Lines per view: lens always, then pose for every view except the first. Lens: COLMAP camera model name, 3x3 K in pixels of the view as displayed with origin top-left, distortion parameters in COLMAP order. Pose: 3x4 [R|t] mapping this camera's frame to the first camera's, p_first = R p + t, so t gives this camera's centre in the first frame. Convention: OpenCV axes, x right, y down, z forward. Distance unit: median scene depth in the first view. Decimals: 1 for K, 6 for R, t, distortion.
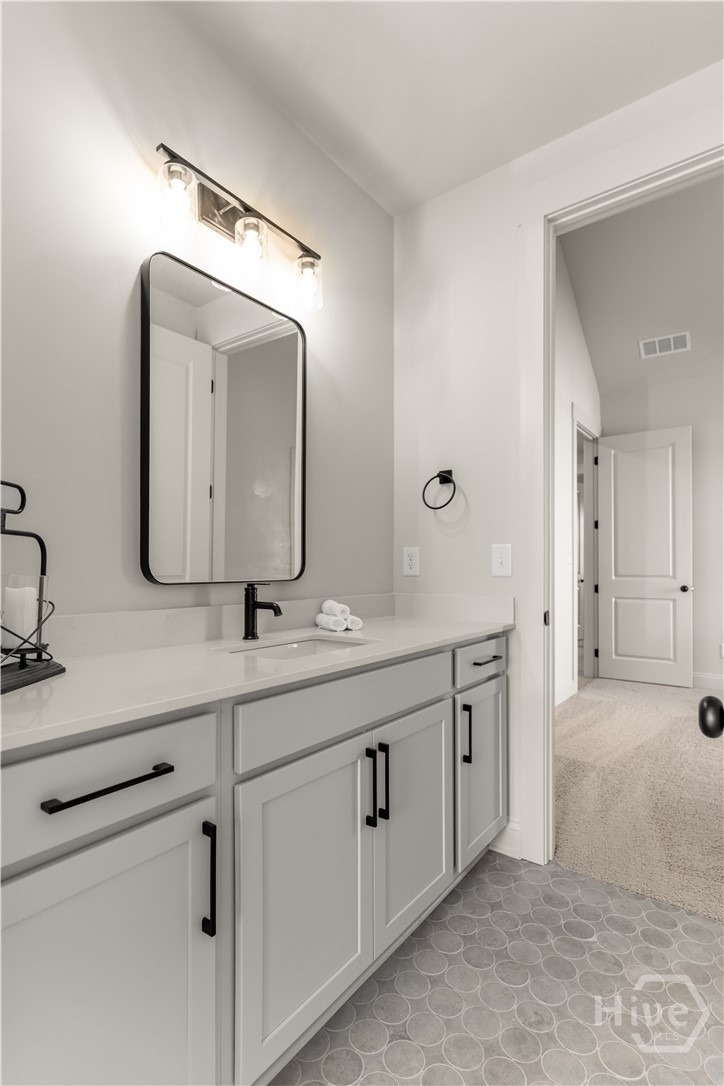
lens RADIAL K [[517.7, 0, 363.7], [0, 517.7, 554.8], [0, 0, 1]] dist [0.001192, -0.001310]
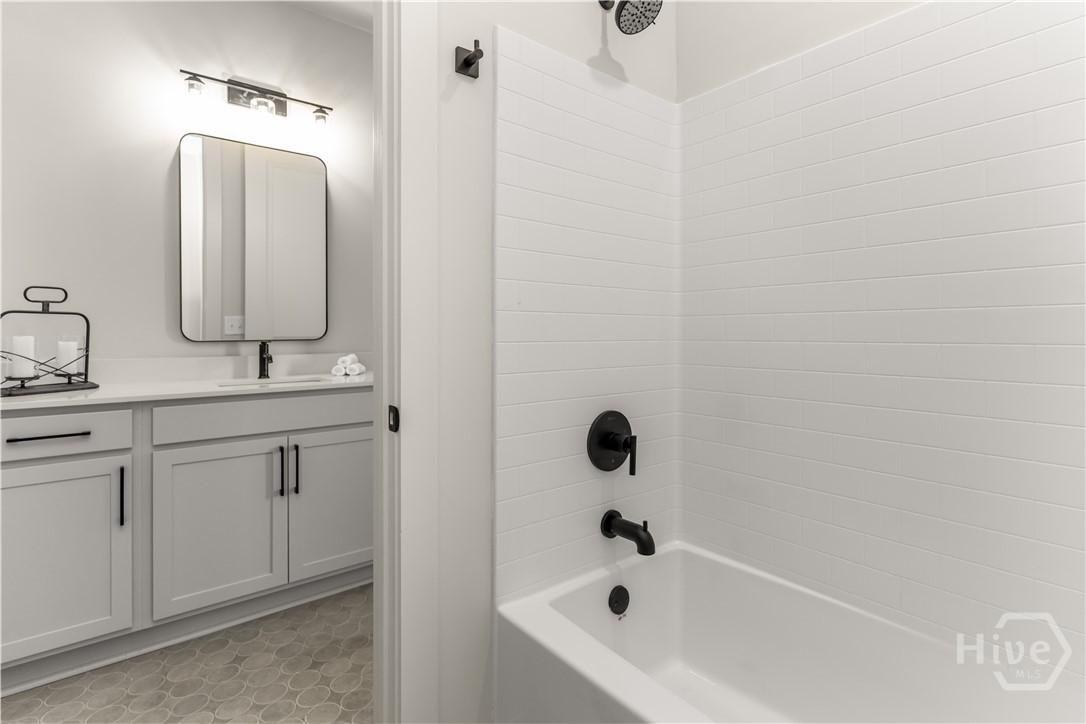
lens RADIAL K [[517.7, 0, 552.9], [0, 517.7, 320.7], [0, 0, 1]] dist [0.001192, -0.001310]
pose [[0.970416, -0.014951, -0.240974, 1.083420], [0.015141, 0.999885, -0.001063, 0.010394], [0.240962, -0.002617, 0.970531, -0.289580]]
